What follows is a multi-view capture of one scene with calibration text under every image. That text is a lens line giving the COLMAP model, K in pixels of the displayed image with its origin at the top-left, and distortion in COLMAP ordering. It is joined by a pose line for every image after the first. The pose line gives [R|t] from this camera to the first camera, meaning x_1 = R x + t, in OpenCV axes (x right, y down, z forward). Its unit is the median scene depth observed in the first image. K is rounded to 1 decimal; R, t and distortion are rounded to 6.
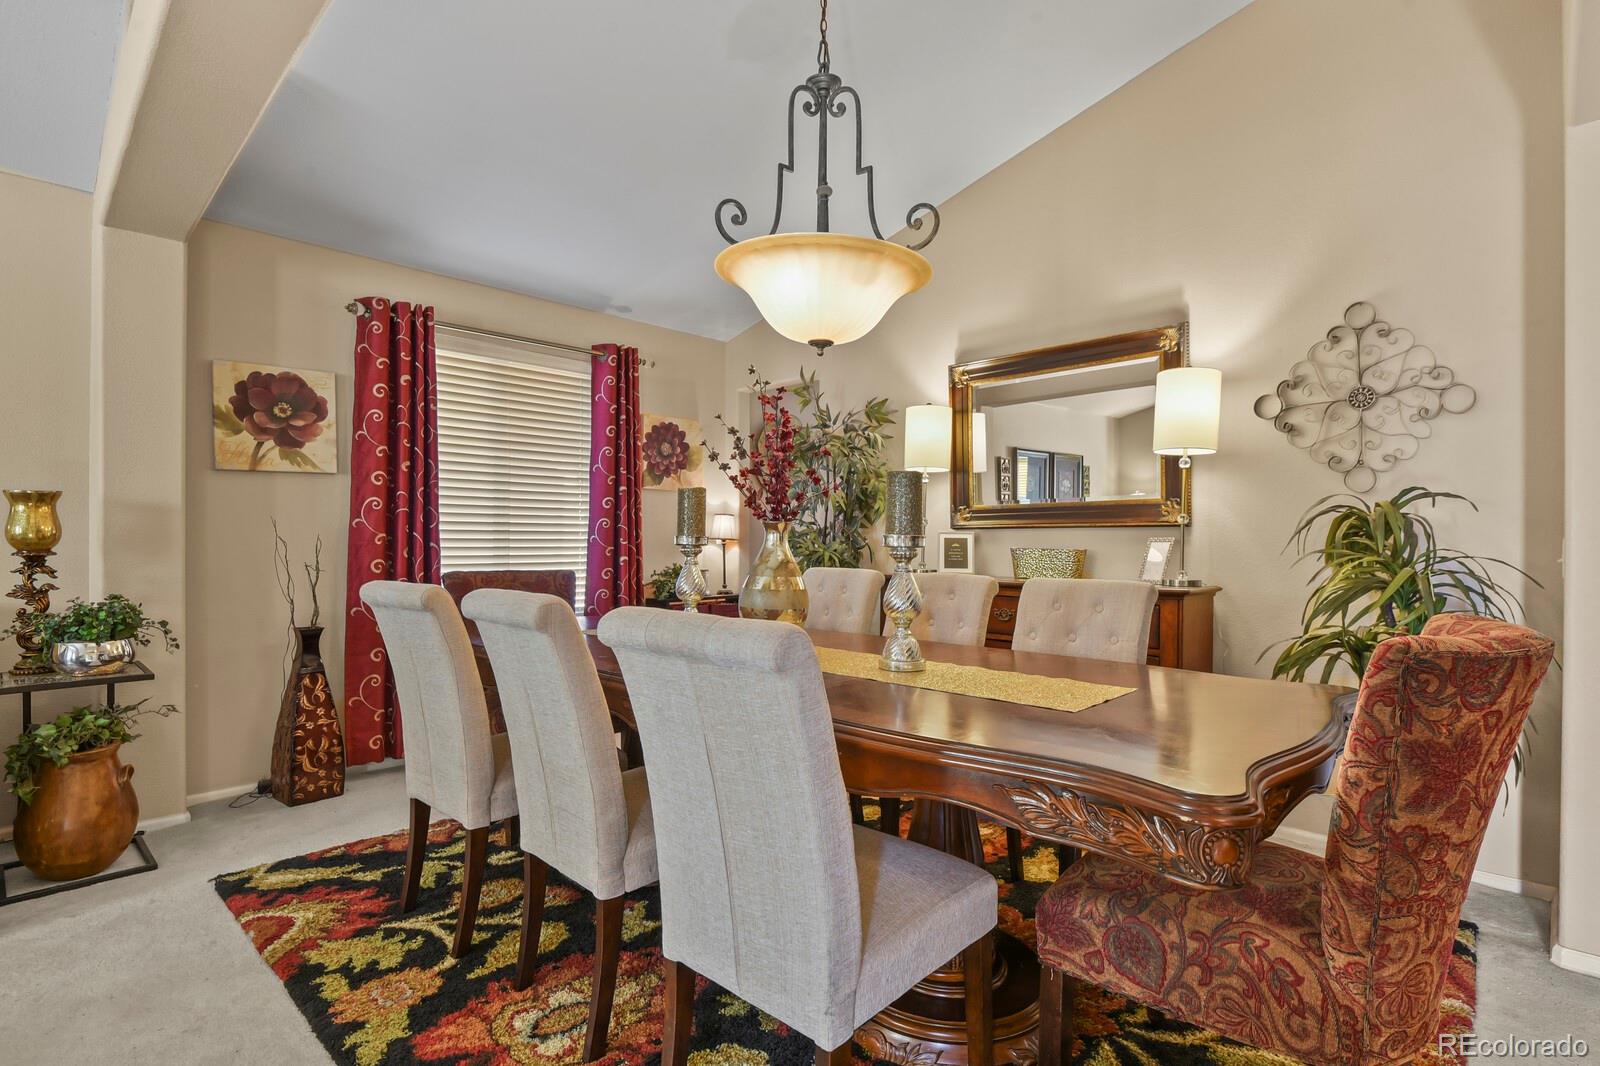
lens RADIAL K [[779.3, 0, 800.7], [0, 779.3, 540.6], [0, 0, 1]] dist [-0.005607, -0.007143]
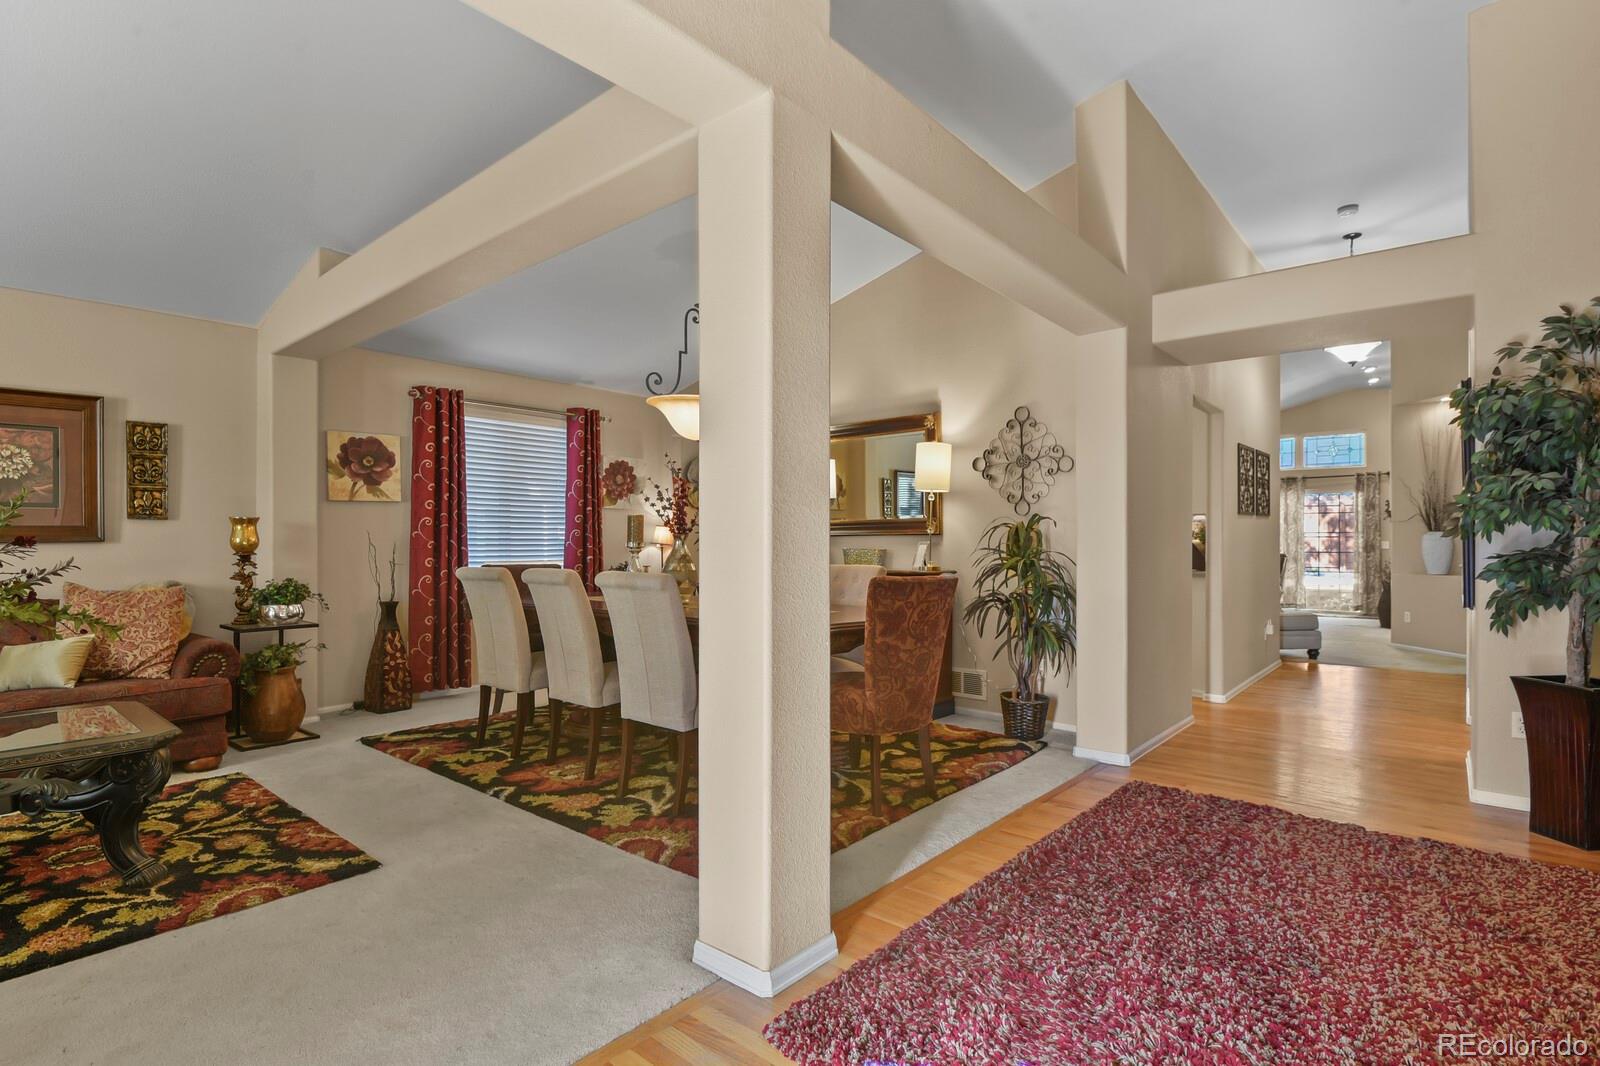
lens RADIAL K [[774.8, 0, 802.7], [0, 774.8, 538.3], [0, 0, 1]] dist [-0.008518, -0.005708]
pose [[0.997981, -0.003852, 0.063403, 0.111772], [0.004376, 0.999957, -0.008124, 0.001390], [-0.063369, 0.008385, 0.997955, -0.682985]]
